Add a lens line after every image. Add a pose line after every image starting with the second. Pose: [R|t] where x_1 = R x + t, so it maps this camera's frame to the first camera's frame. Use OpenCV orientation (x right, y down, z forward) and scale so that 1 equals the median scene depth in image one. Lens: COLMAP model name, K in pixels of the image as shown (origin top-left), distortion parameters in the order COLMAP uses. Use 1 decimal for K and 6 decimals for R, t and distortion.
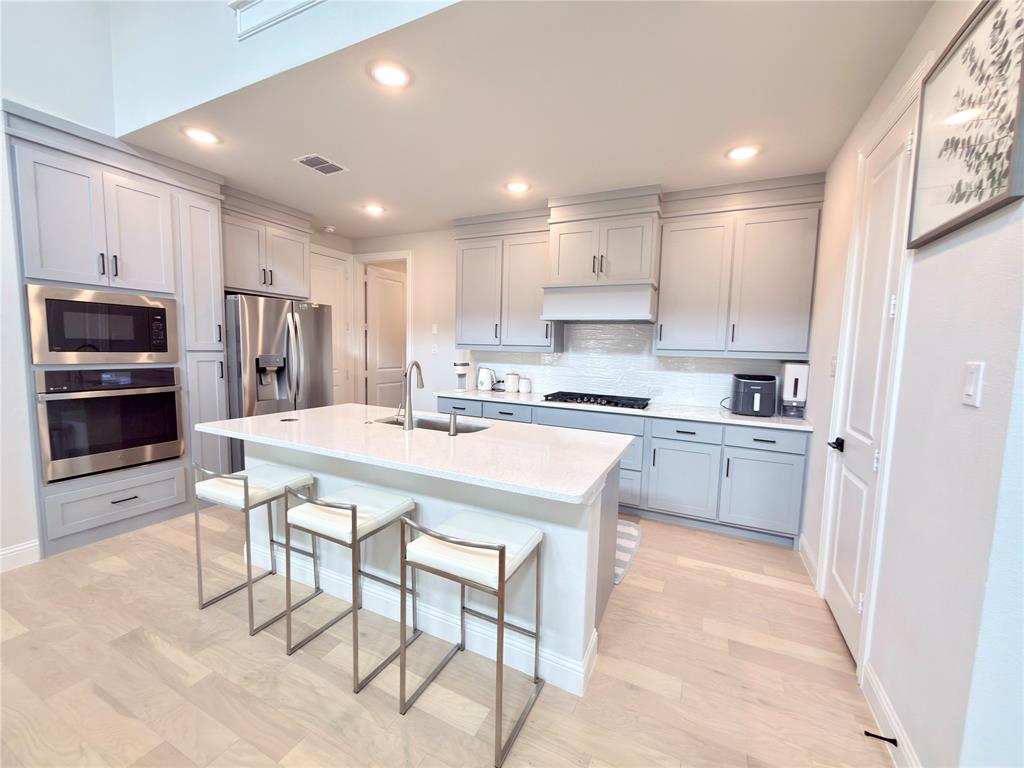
lens RADIAL K [[407.0, 0, 517.2], [0, 407.0, 384.1], [0, 0, 1]] dist [-0.001164, 0.000077]
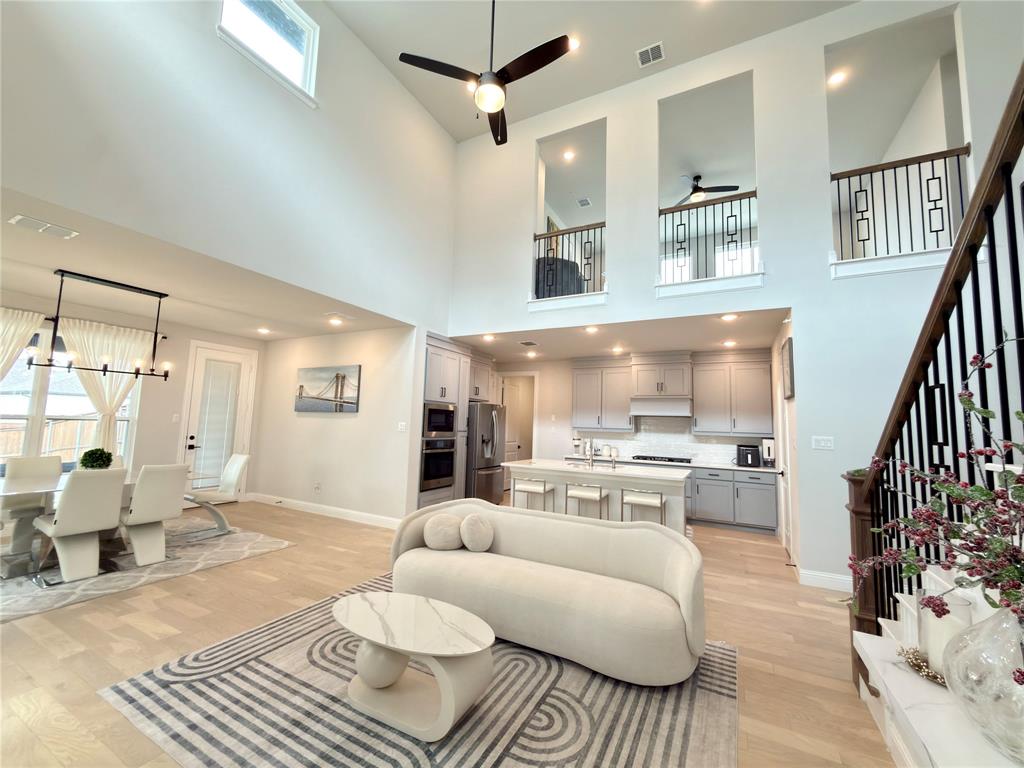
lens RADIAL K [[407.0, 0, 512.7], [0, 407.0, 387.1], [0, 0, 1]] dist [-0.001164, 0.000077]
pose [[0.999165, 0.000887, -0.040843, -0.437647], [-0.008354, 0.983071, -0.183034, 0.067468], [0.039990, 0.183222, 0.982258, -0.960807]]
